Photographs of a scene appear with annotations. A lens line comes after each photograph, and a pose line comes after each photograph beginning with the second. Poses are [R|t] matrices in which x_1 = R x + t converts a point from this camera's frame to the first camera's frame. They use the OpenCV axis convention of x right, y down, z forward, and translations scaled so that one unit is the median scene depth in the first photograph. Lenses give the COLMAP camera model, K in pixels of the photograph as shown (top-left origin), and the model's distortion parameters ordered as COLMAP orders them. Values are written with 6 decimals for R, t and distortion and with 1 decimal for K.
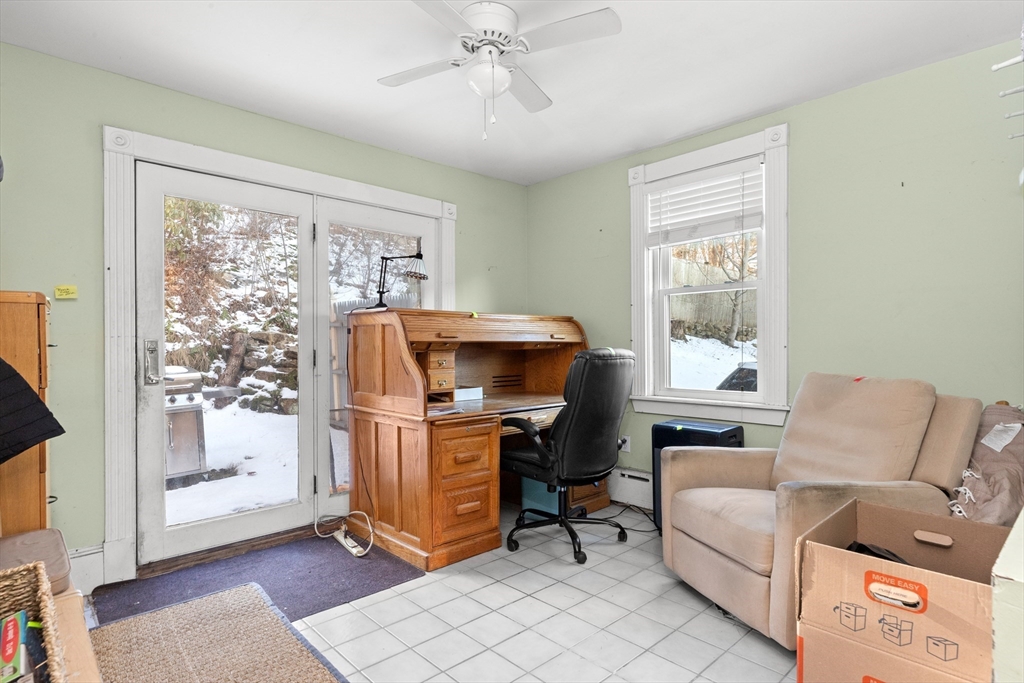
lens RADIAL K [[549.3, 0, 511.8], [0, 549.3, 347.5], [0, 0, 1]] dist [-0.001835, -0.000055]
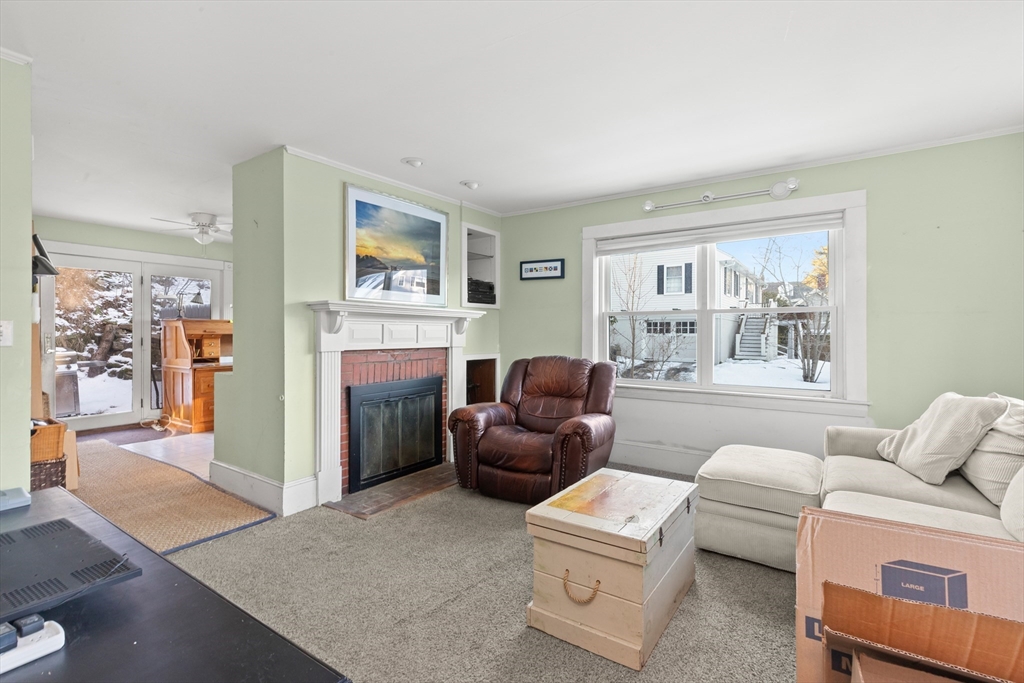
lens RADIAL K [[471.9, 0, 515.6], [0, 471.9, 332.6], [0, 0, 1]] dist [0.005515, 0.000789]
pose [[0.973900, 0.003132, 0.226956, 0.253889], [-0.002697, 0.999994, -0.002229, -0.006497], [-0.226961, 0.001559, 0.973903, -0.440951]]
